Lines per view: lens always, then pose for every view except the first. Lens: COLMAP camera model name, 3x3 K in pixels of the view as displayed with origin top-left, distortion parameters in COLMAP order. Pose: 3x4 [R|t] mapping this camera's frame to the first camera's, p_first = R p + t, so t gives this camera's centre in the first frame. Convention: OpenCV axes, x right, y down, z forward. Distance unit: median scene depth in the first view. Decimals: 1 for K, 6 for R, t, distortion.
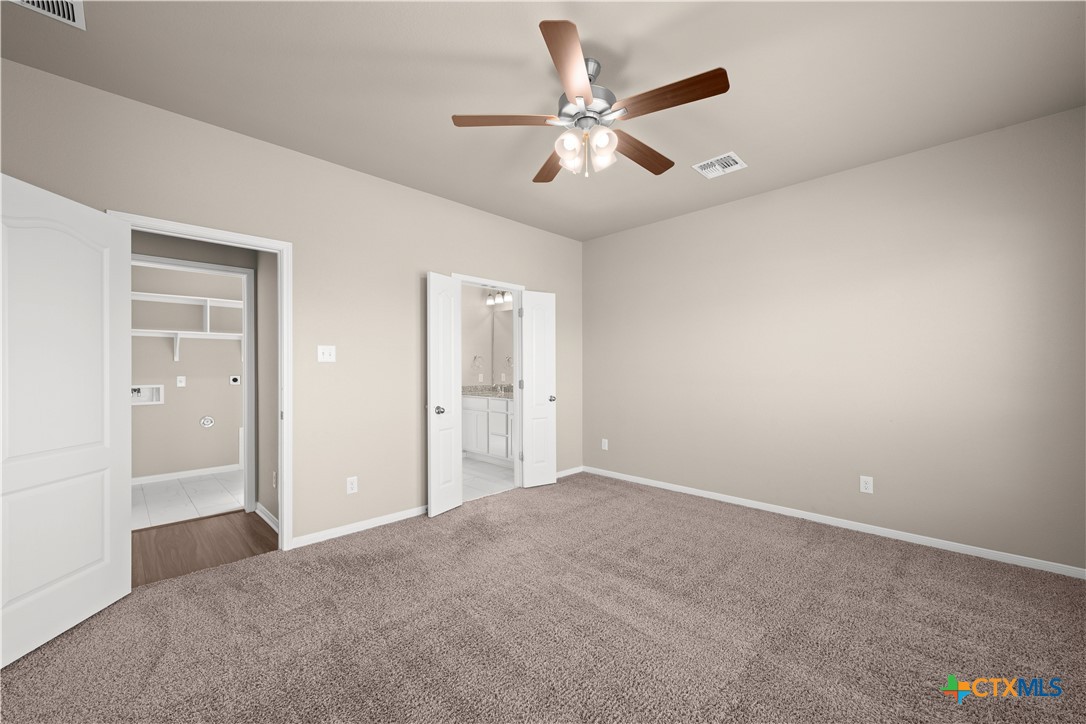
lens RADIAL K [[431.4, 0, 539.7], [0, 431.4, 366.5], [0, 0, 1]] dist [0.000961, -0.000873]
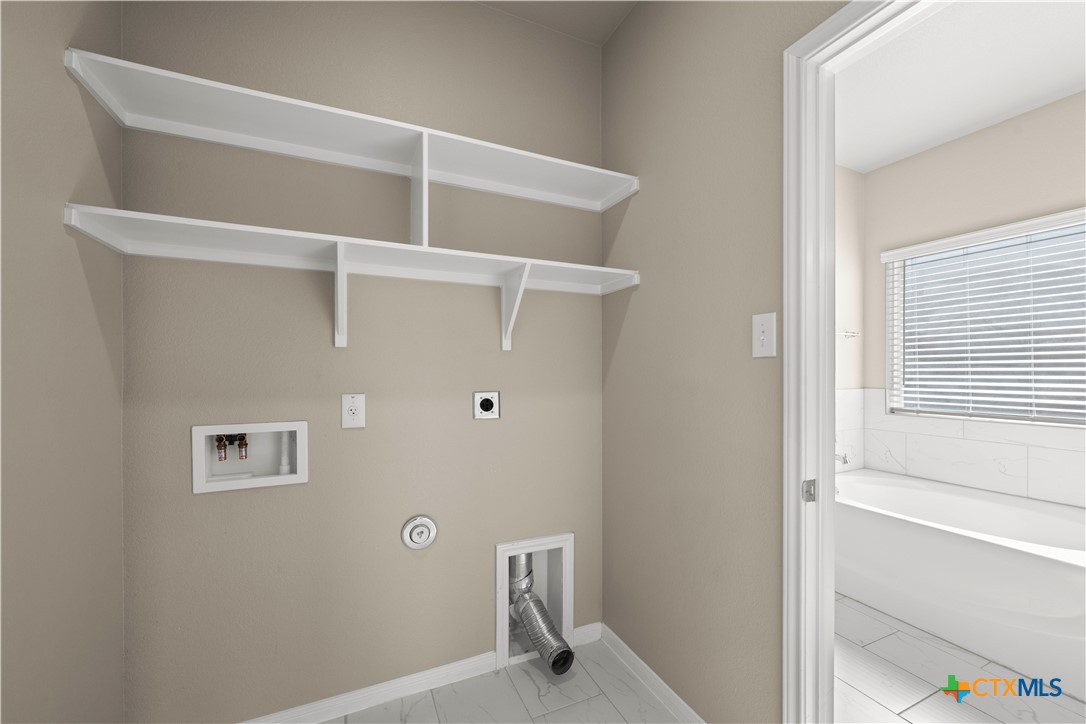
lens RADIAL K [[431.4, 0, 547.3], [0, 431.4, 372.6], [0, 0, 1]] dist [0.000961, -0.000873]
pose [[0.939859, 0.001872, -0.341557, -0.600543], [-0.001163, 0.999997, 0.002279, 0.004850], [0.341560, -0.001745, 0.939858, 0.766304]]
